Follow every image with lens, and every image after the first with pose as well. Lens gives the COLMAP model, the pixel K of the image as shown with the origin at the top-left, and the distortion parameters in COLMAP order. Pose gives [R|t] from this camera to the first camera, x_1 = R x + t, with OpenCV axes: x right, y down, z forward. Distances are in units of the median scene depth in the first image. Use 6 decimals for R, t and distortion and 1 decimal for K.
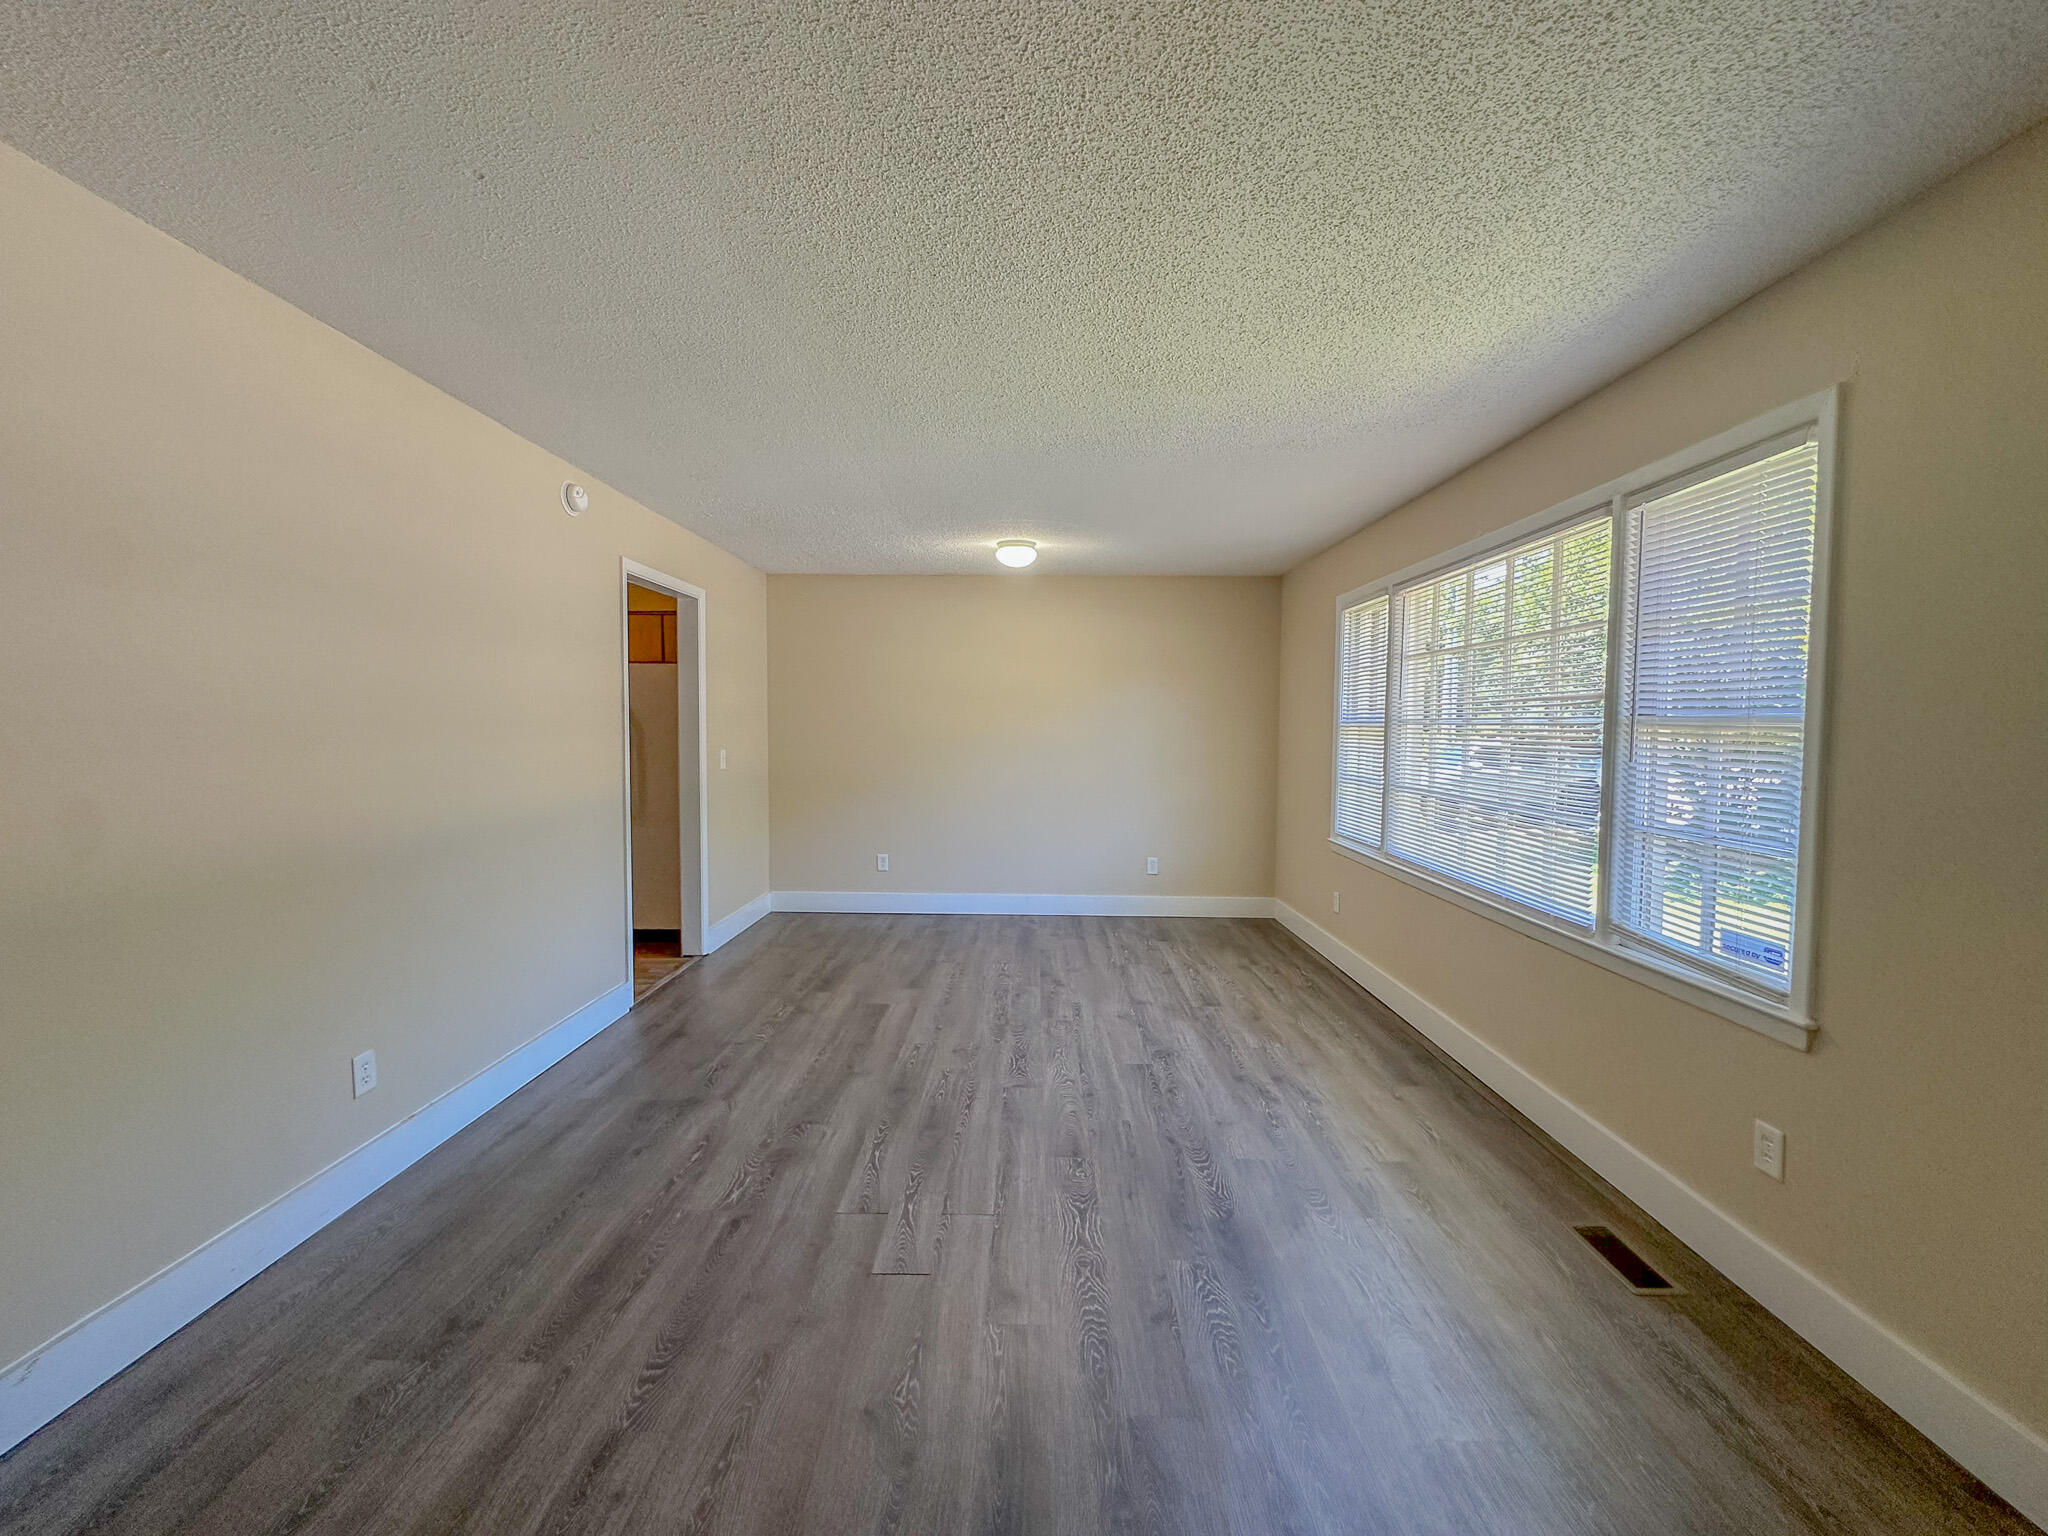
lens RADIAL K [[825.0, 0, 1020.7], [0, 825.0, 761.5], [0, 0, 1]] dist [0.001635, 0.001670]
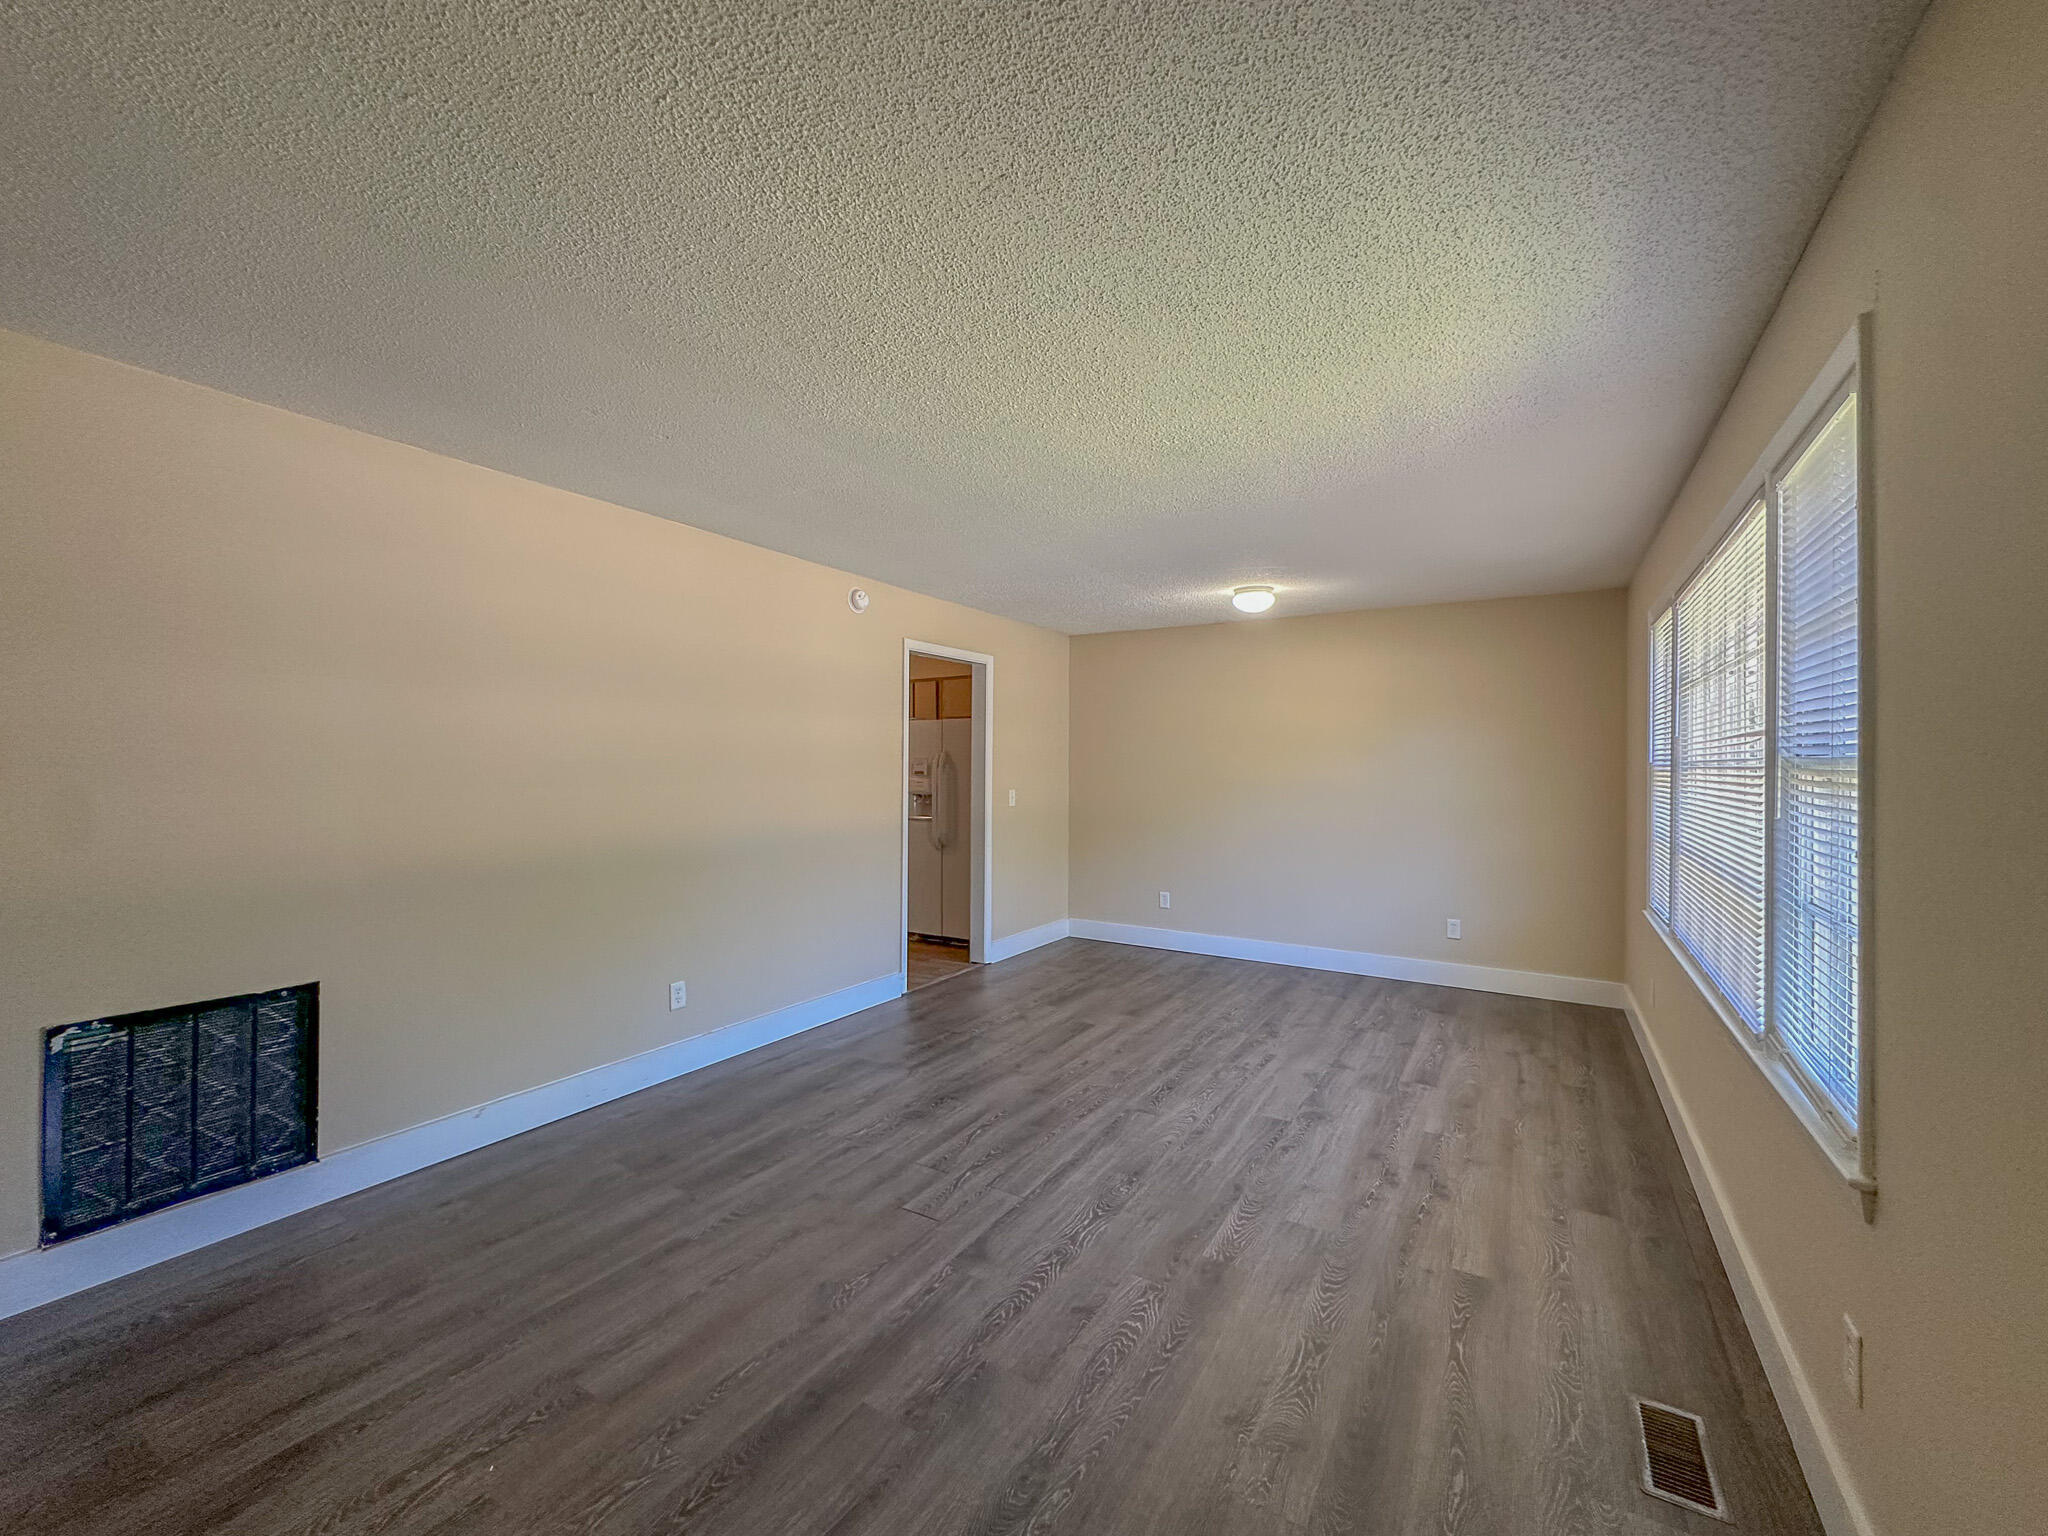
lens RADIAL K [[825.0, 0, 1006.8], [0, 825.0, 763.2], [0, 0, 1]] dist [0.001635, 0.001670]
pose [[0.856478, -0.003500, -0.516171, 0.349557], [-0.023150, 0.998710, -0.045185, 0.001409], [0.515664, 0.050649, 0.855293, -0.011125]]
